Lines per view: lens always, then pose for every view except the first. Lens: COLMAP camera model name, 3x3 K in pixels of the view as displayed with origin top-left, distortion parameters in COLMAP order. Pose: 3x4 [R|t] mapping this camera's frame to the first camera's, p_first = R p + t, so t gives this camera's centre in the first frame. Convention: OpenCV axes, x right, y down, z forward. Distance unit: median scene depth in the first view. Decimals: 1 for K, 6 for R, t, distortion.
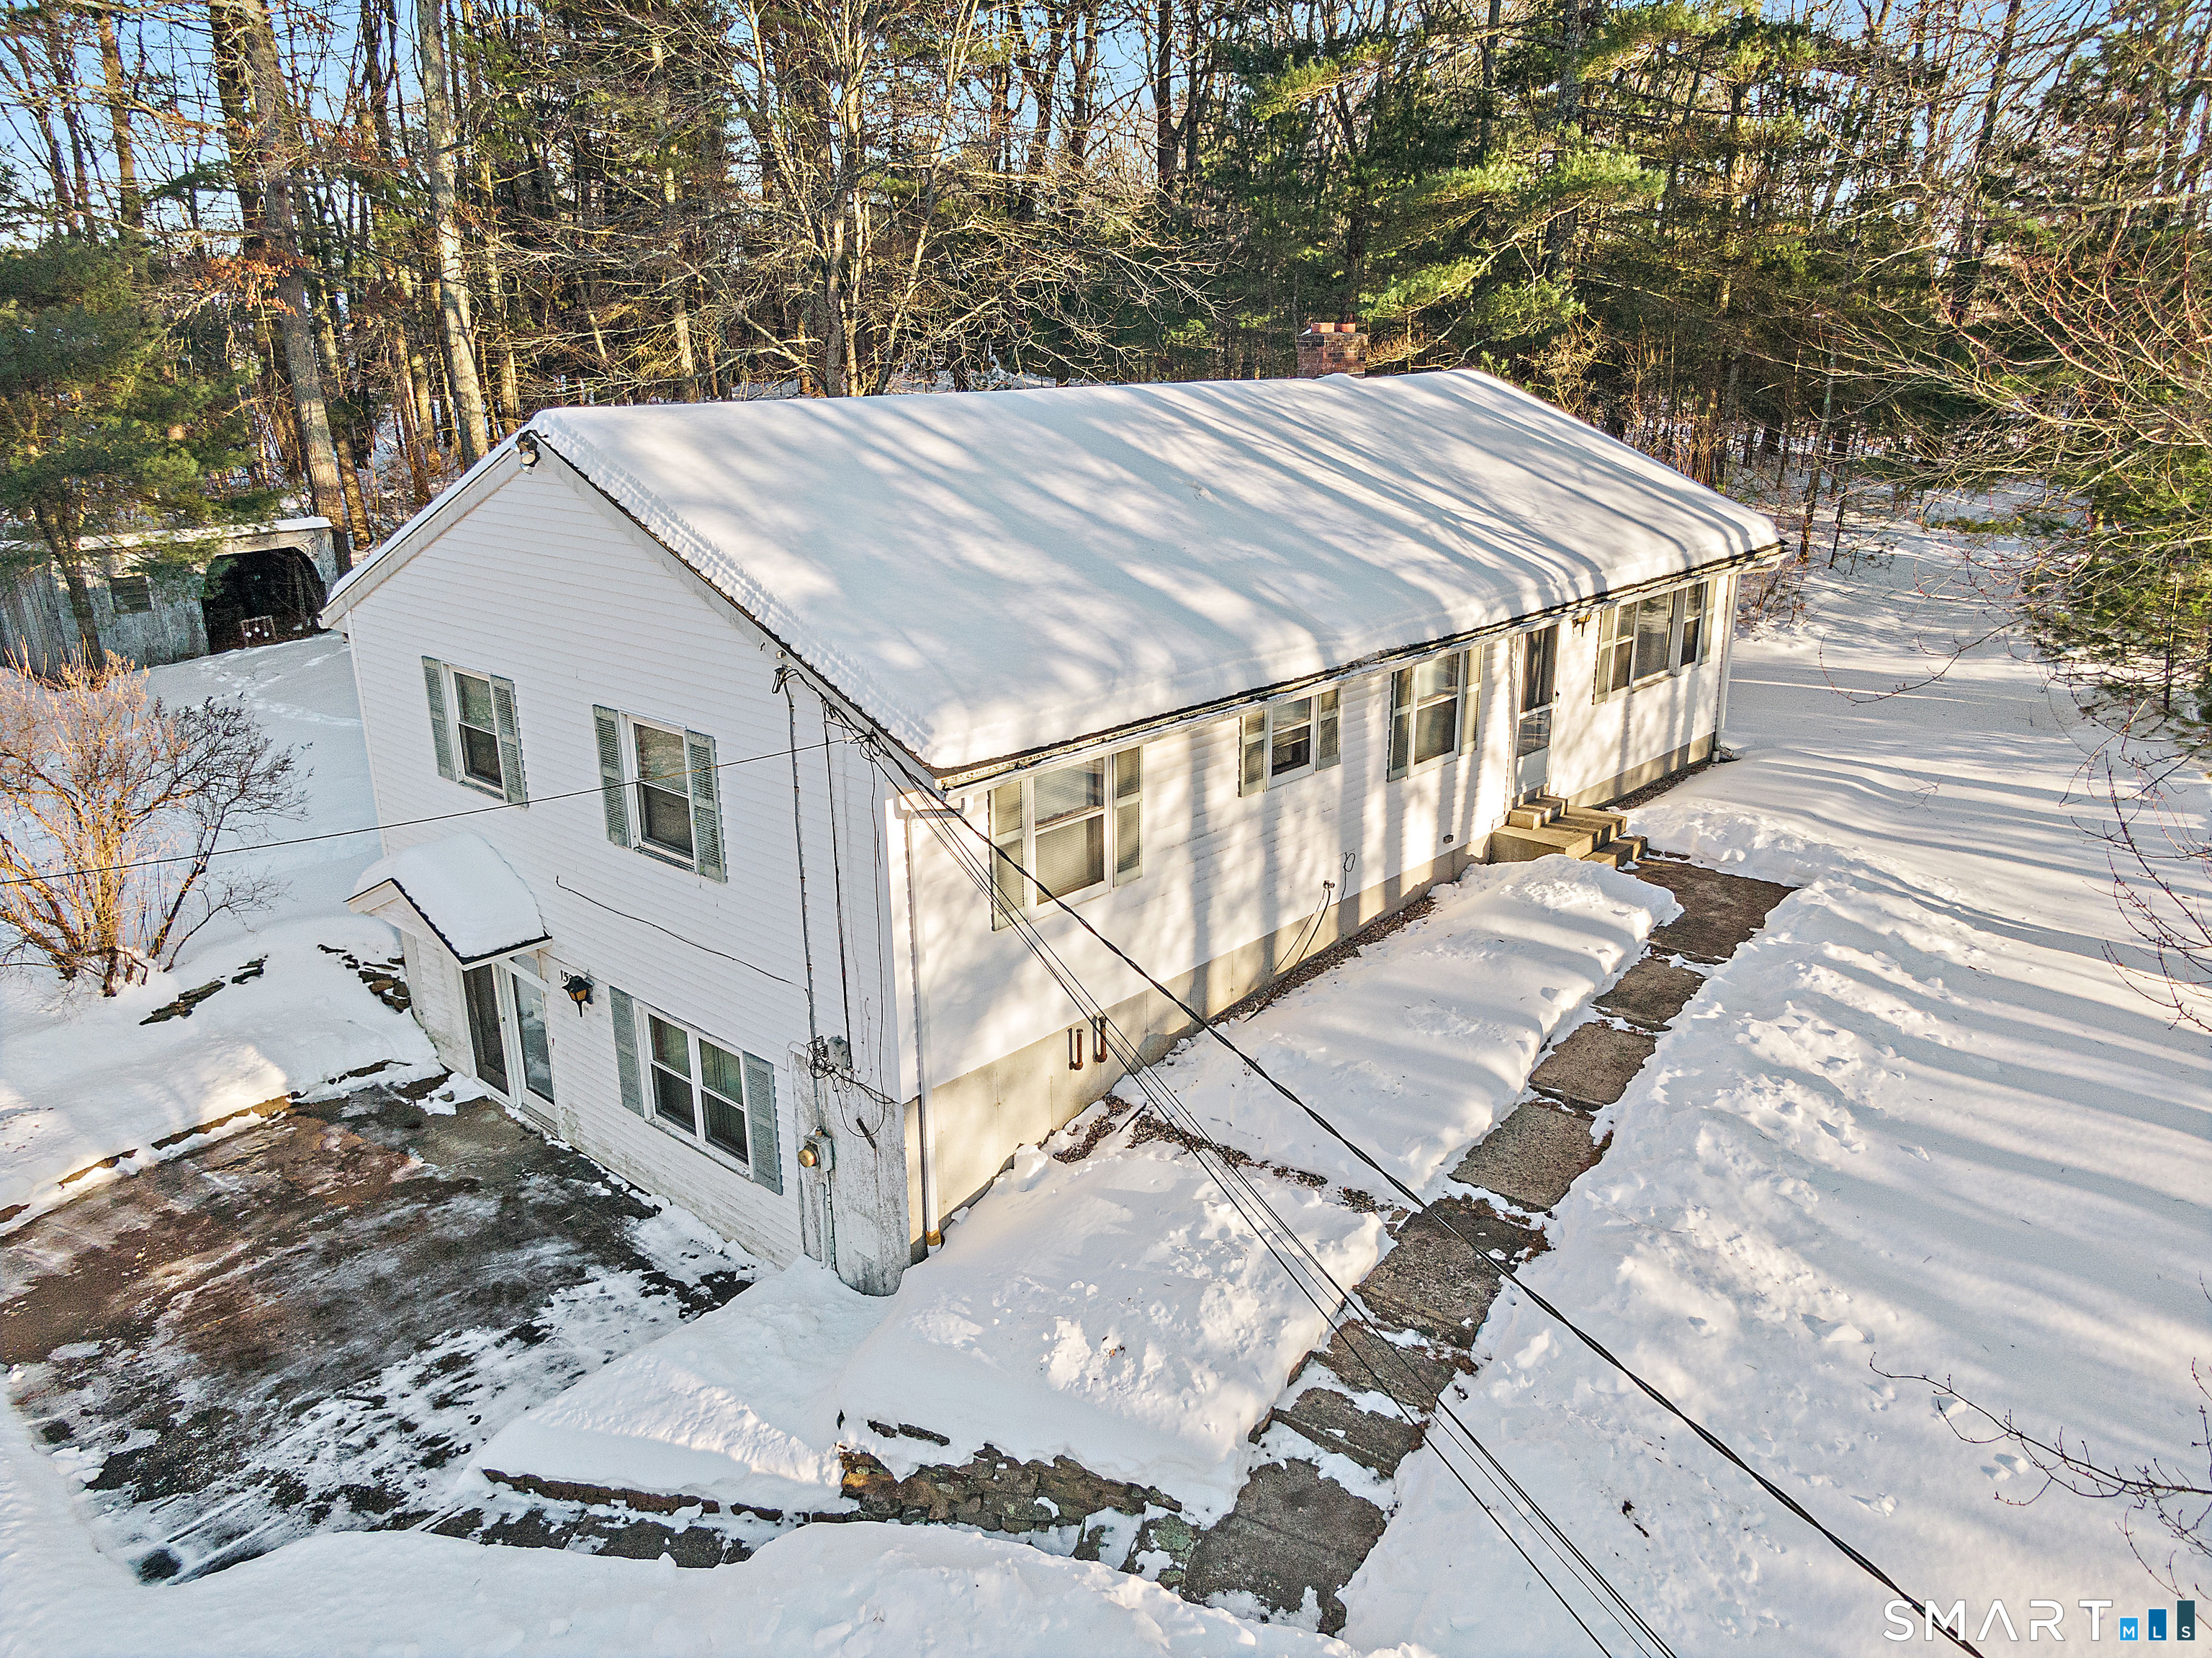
lens RADIAL K [[1580.7, 0, 1106.0], [0, 1580.7, 829.0], [0, 0, 1]] dist [0.005093, 0.002150]
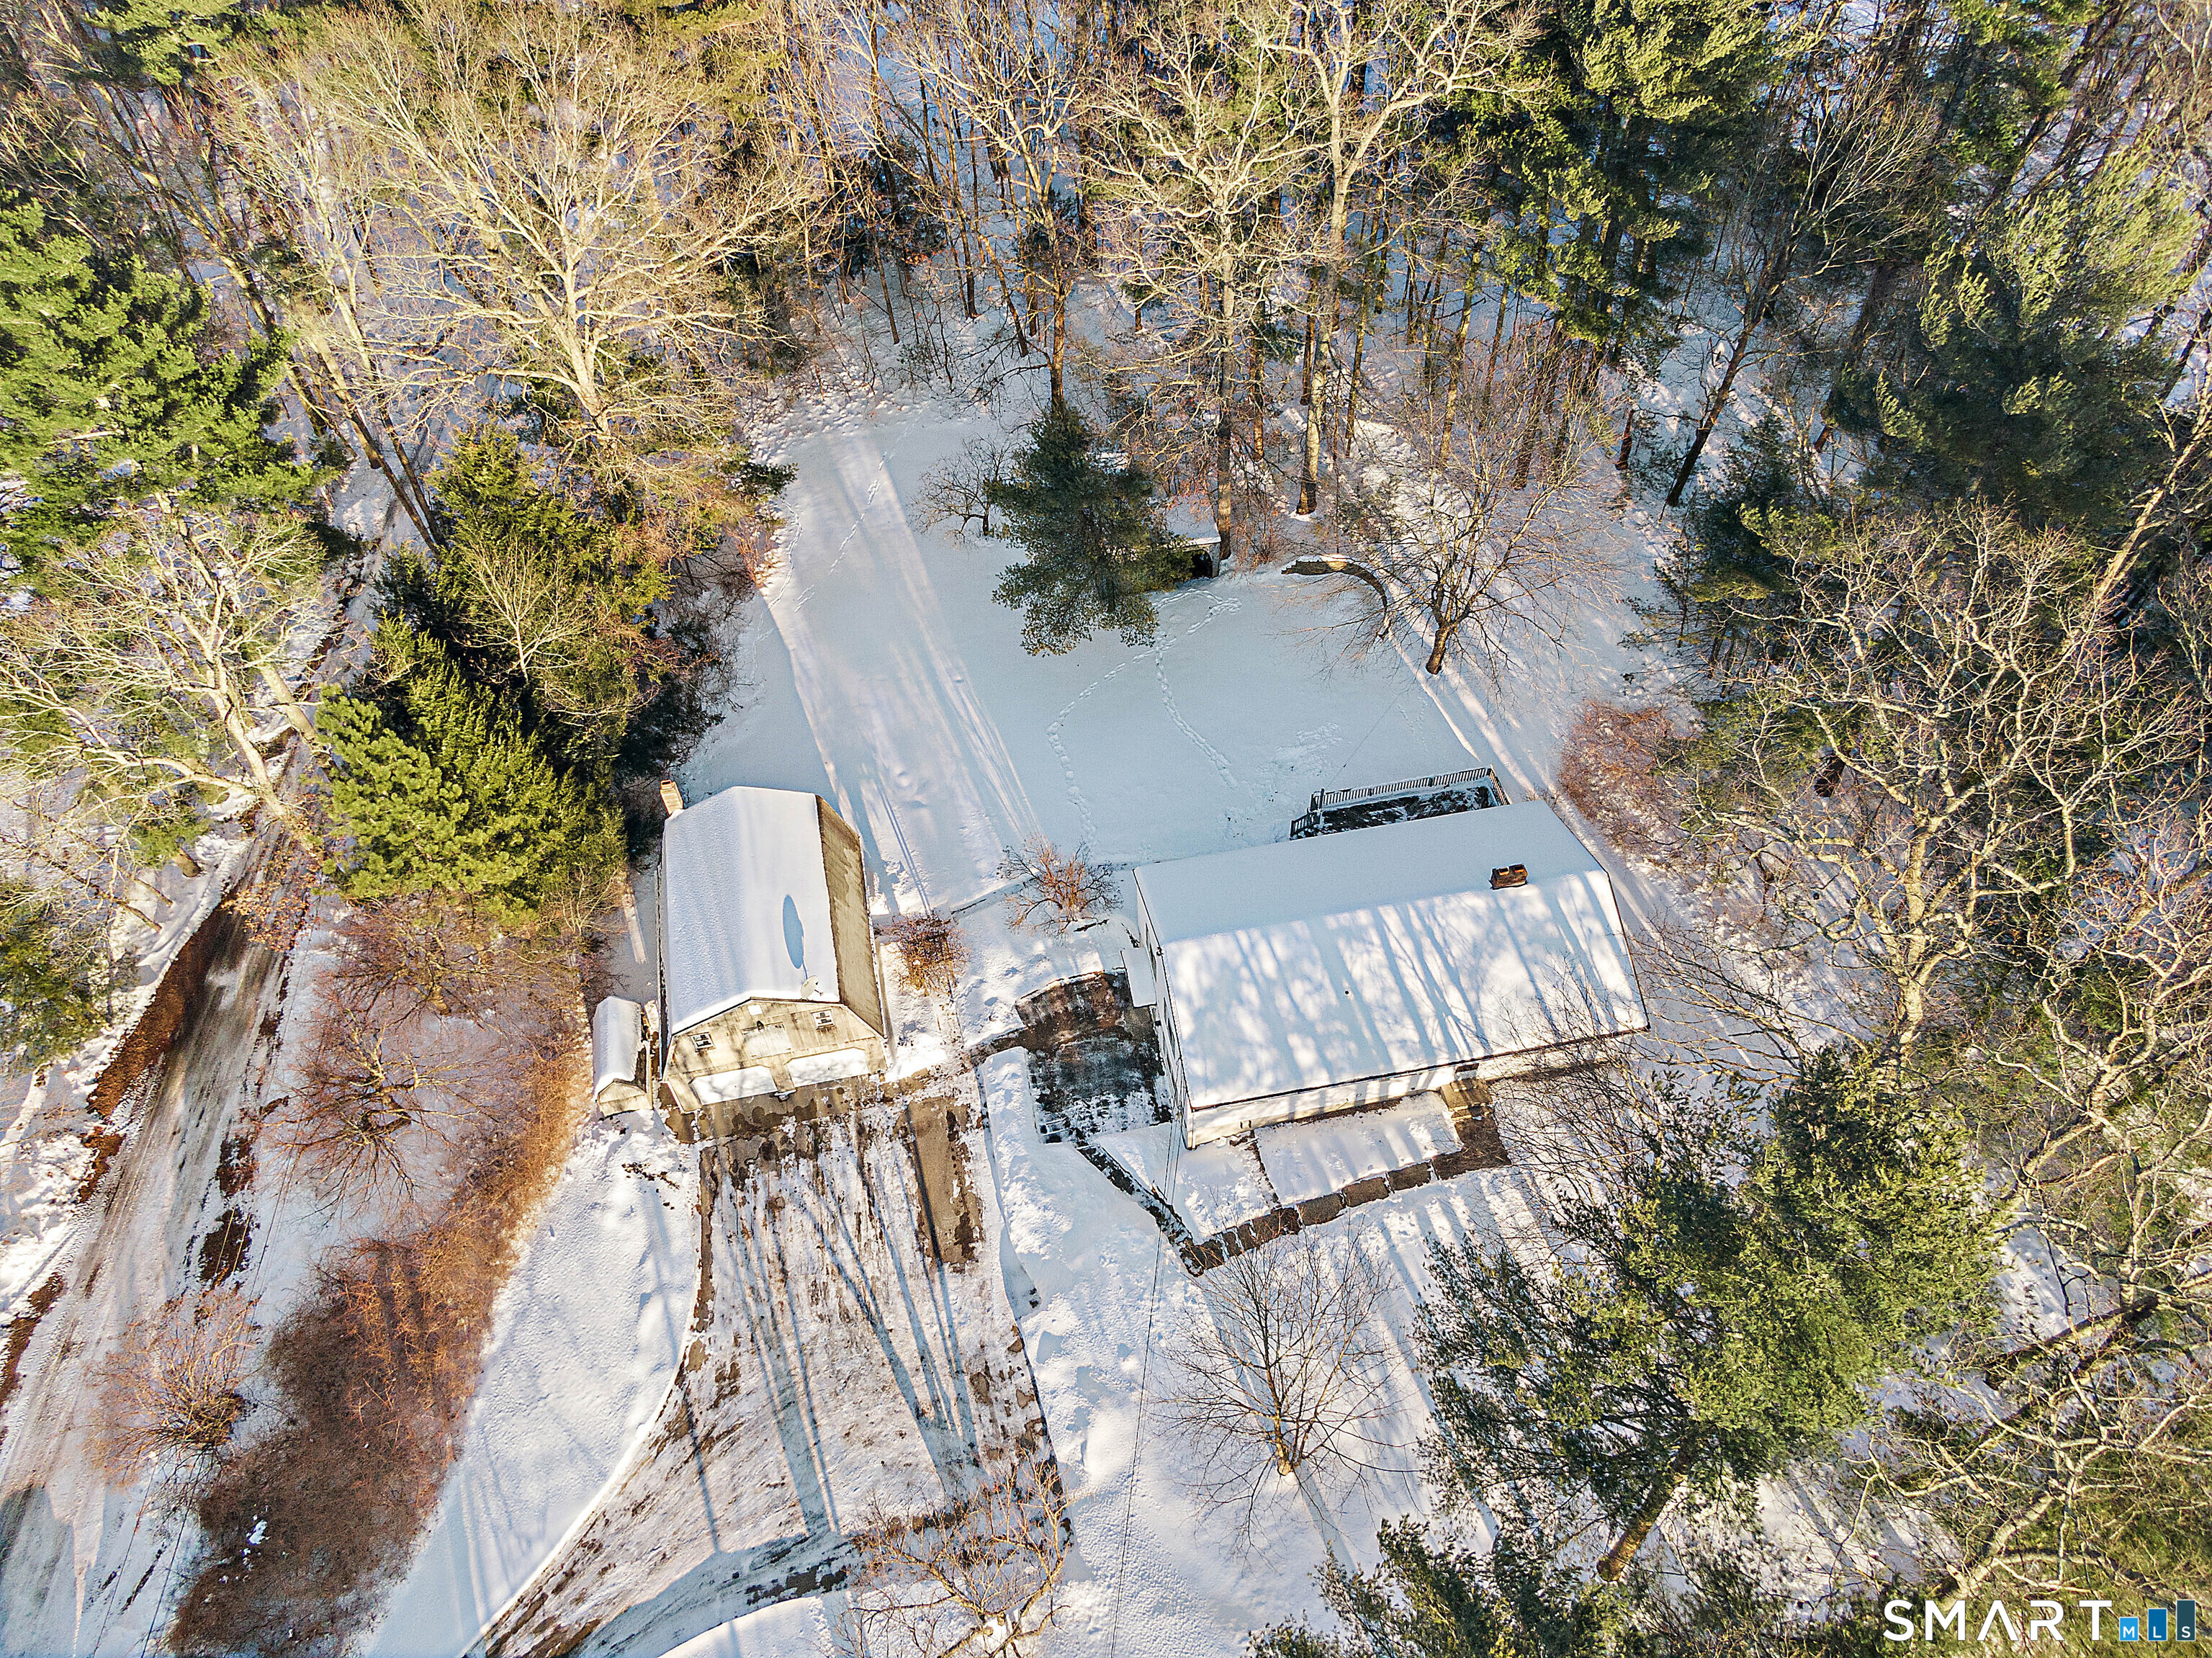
lens RADIAL K [[1561.2, 0, 1106.0], [0, 1561.2, 829.0], [0, 0, 1]] dist [0.053485, -0.085273]
pose [[0.795769, 0.466722, -0.385905, 0.804679], [-0.161244, 0.777514, 0.607842, -2.539418], [0.583740, -0.421477, 0.693978, -1.500772]]
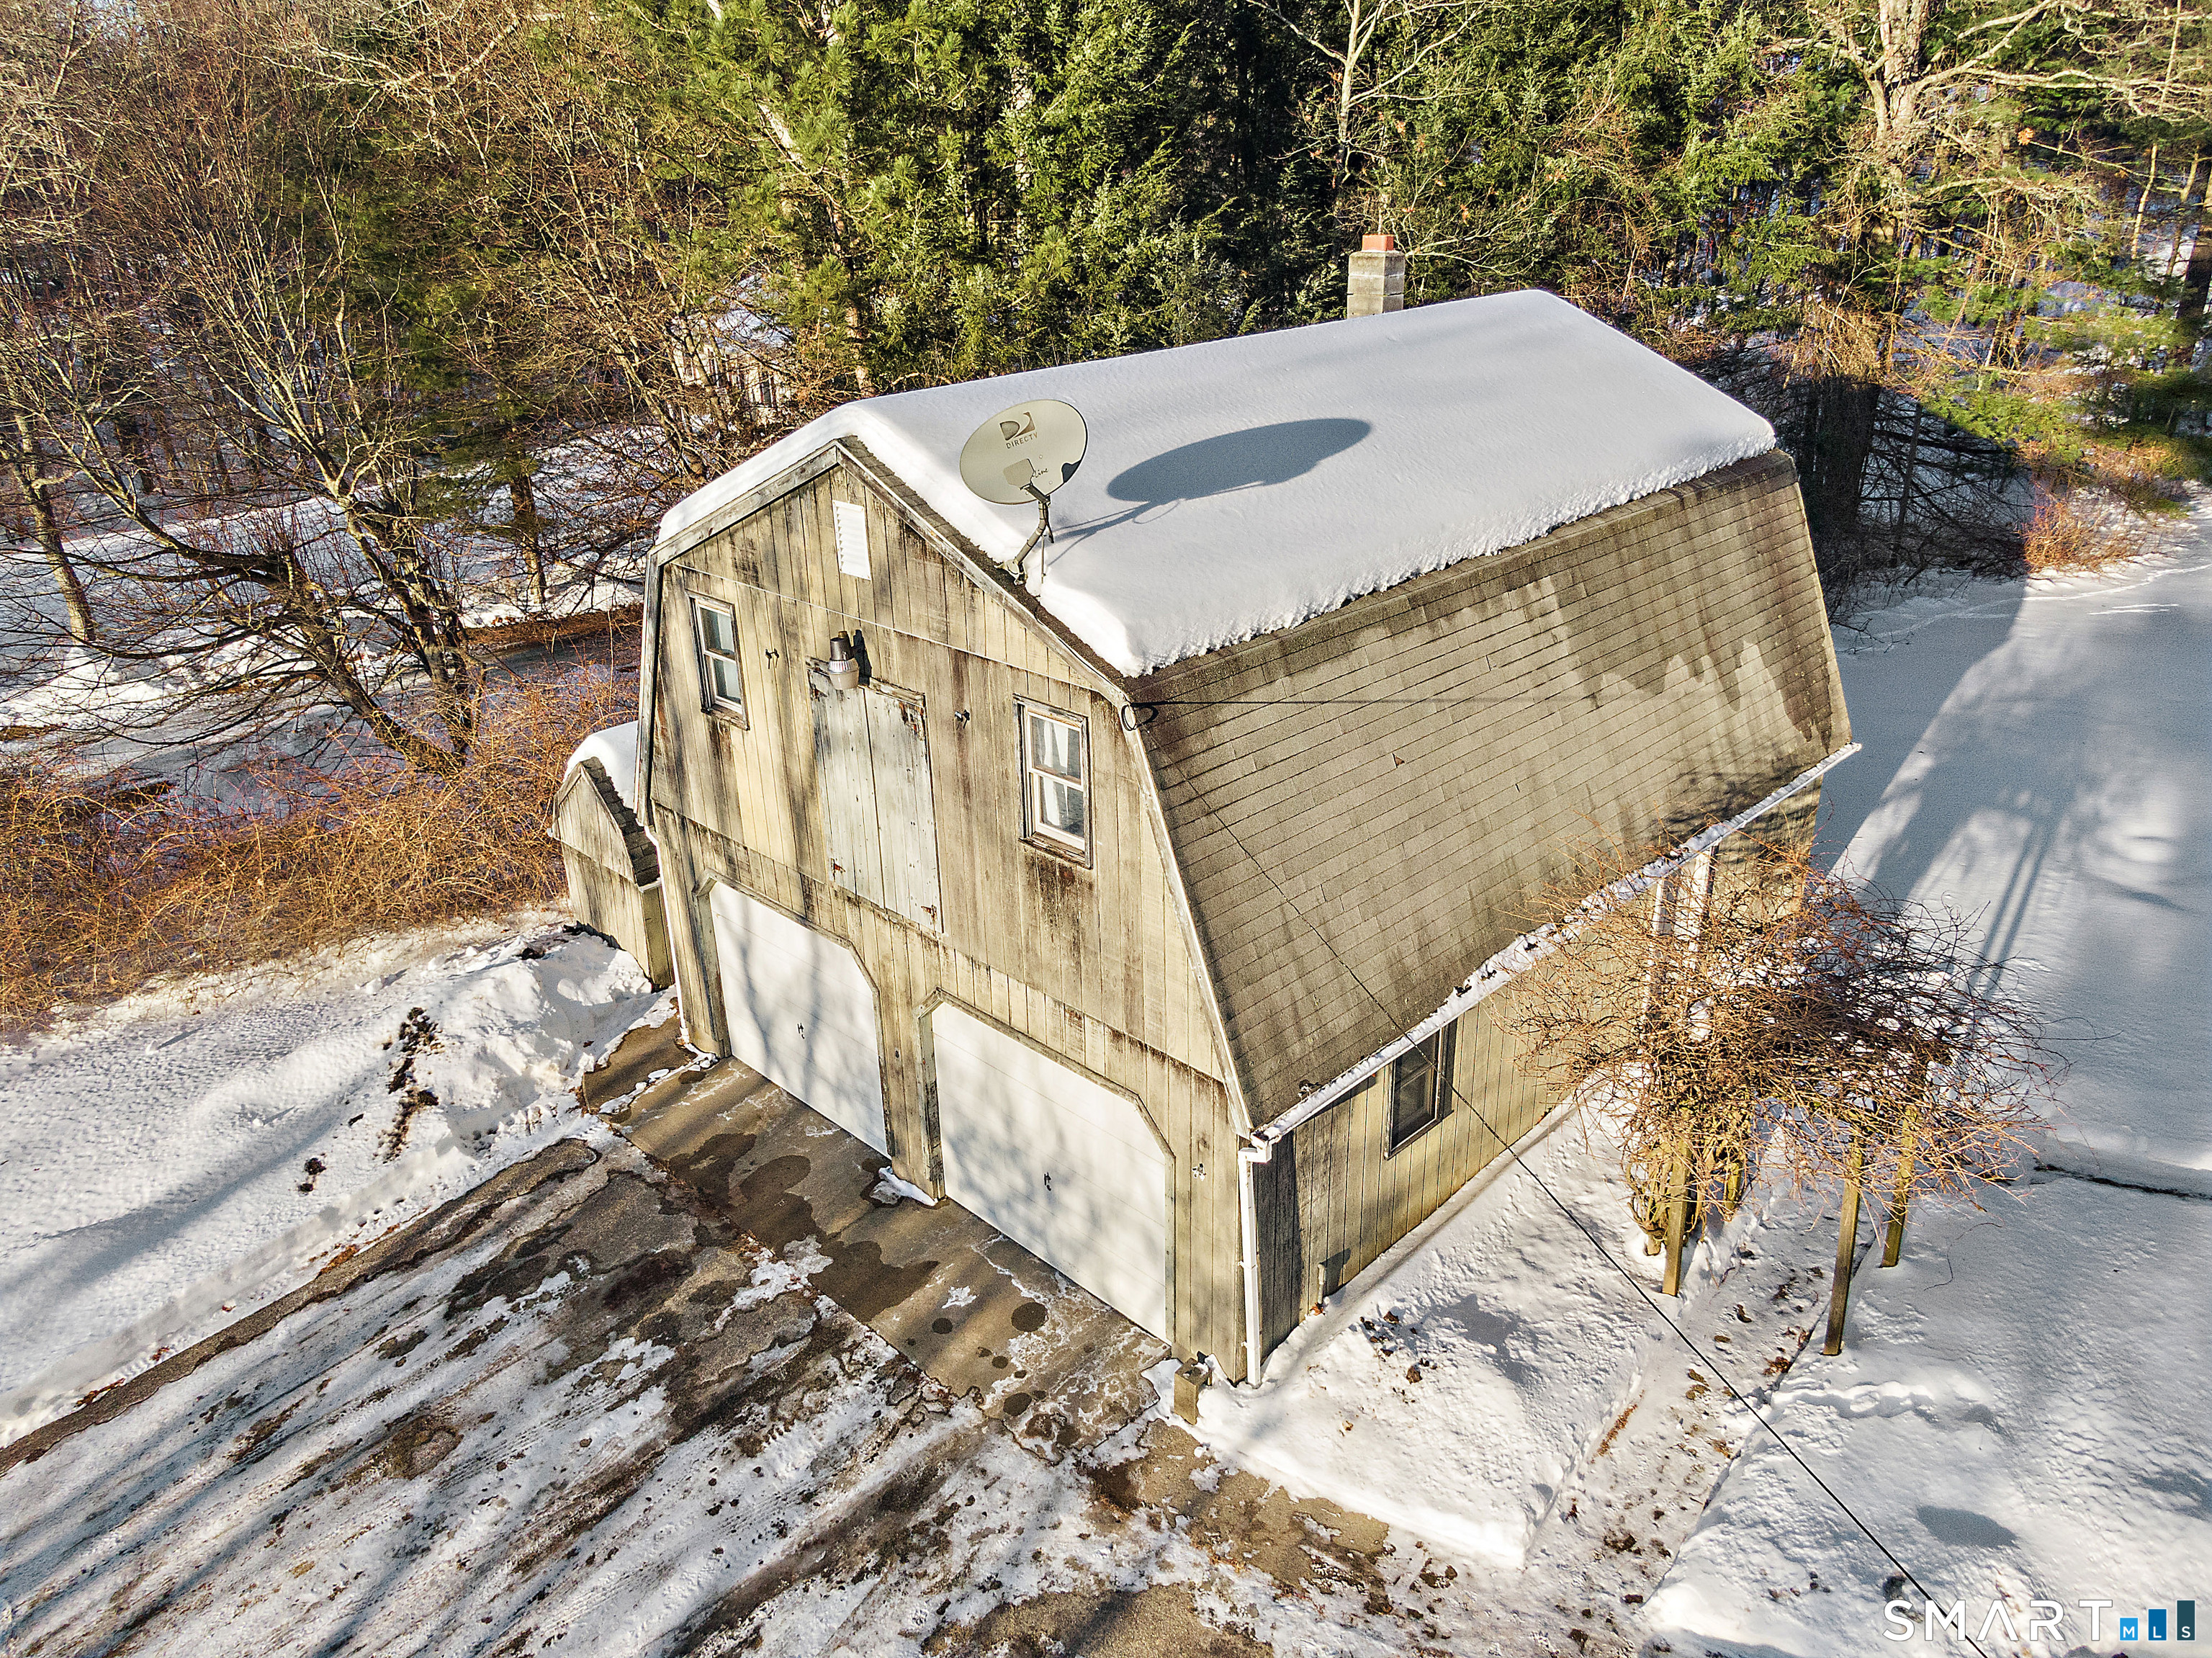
lens RADIAL K [[1561.2, 0, 1106.0], [0, 1561.2, 829.0], [0, 0, 1]] dist [0.053485, -0.085273]
pose [[-0.063269, 0.408637, -0.910502, -0.260645], [-0.277849, 0.869047, 0.409339, -0.161615], [0.958539, 0.278880, 0.058556, 0.437293]]
